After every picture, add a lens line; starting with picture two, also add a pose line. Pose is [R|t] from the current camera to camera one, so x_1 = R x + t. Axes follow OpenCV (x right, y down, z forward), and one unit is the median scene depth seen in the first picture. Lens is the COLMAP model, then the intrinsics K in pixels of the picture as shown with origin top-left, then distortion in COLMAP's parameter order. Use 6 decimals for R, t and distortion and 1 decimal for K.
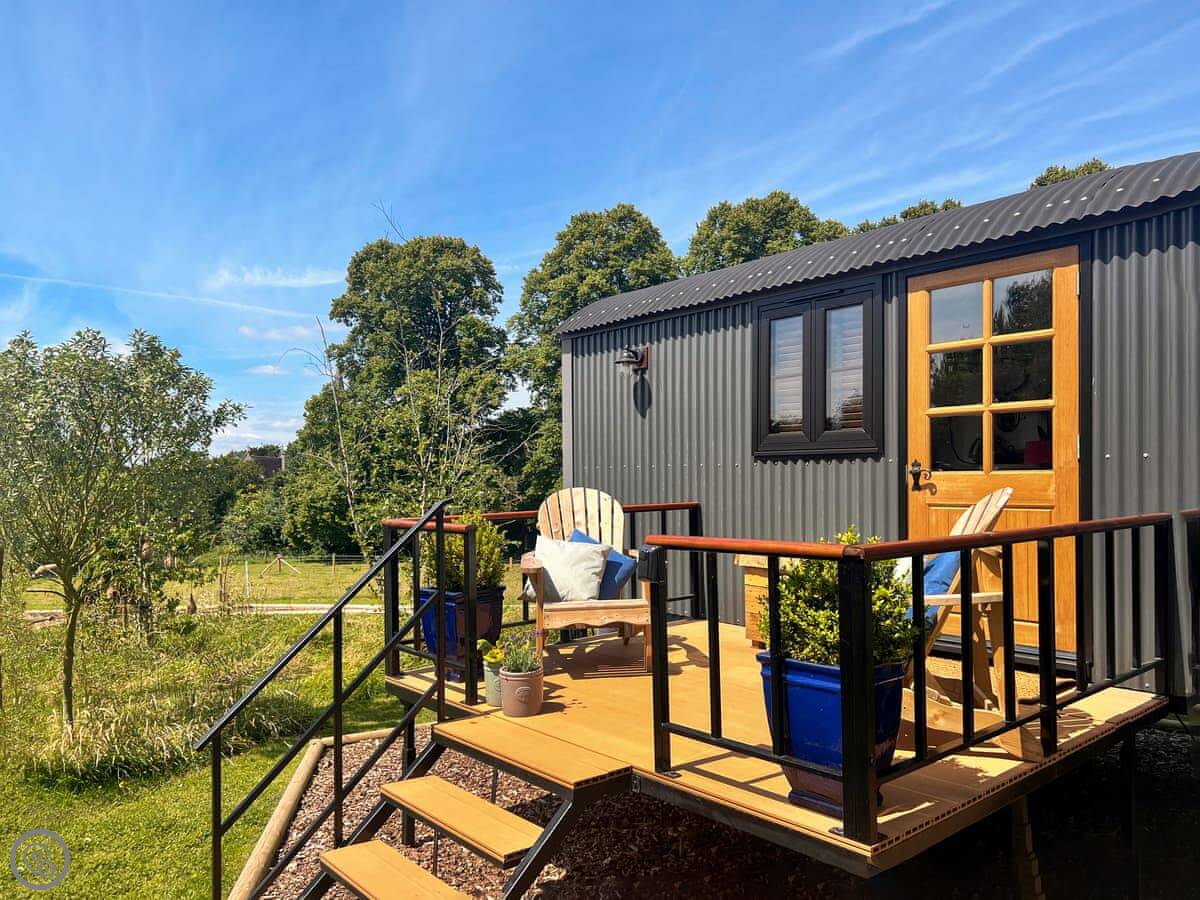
lens RADIAL K [[867.7, 0, 602.2], [0, 867.7, 448.2], [0, 0, 1]] dist [0.029139, 0.000429]
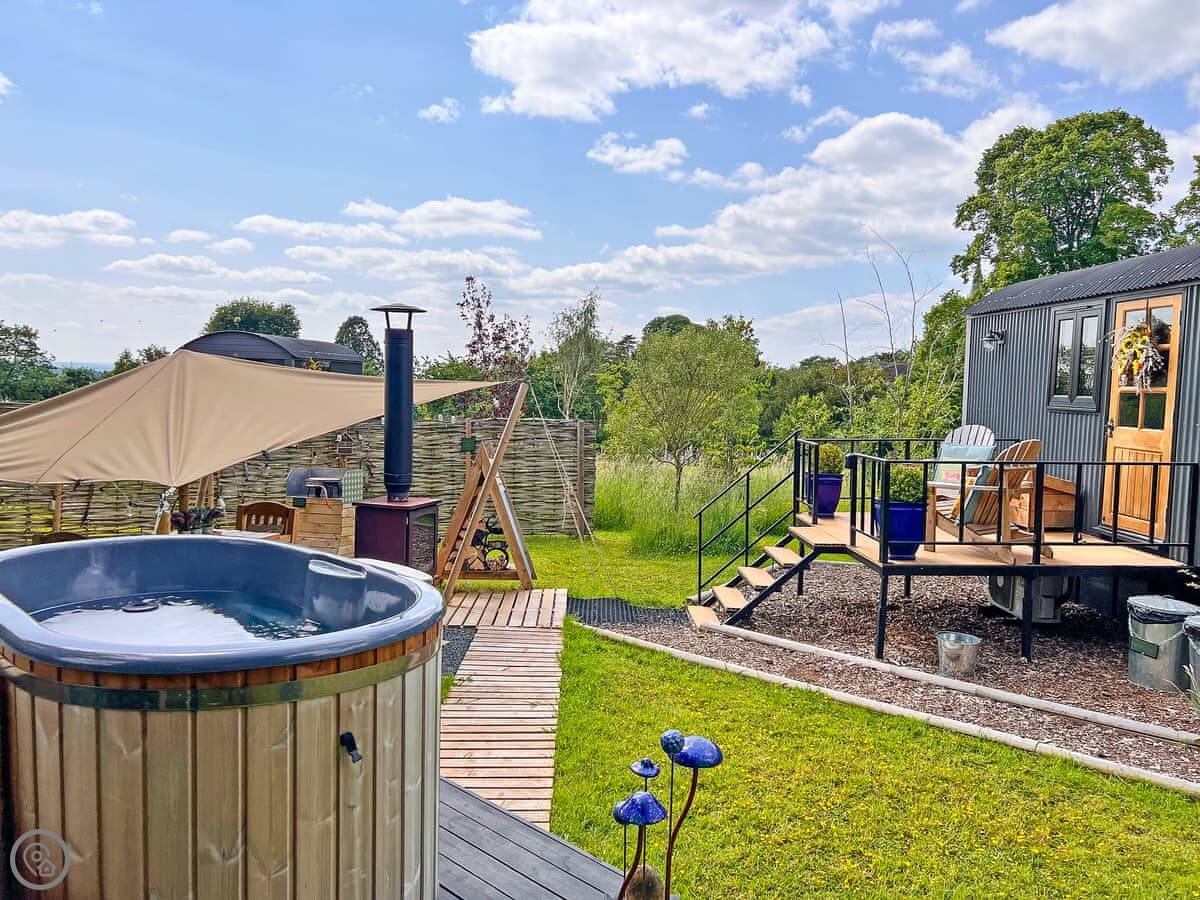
lens RADIAL K [[867.7, 0, 601.9], [0, 867.7, 448.2], [0, 0, 1]] dist [0.029139, 0.000429]
pose [[0.776604, 0.066201, -0.626501, 0.651123], [-0.001868, 0.994701, 0.102792, -0.096505], [0.629986, -0.078658, 0.772613, -0.827243]]
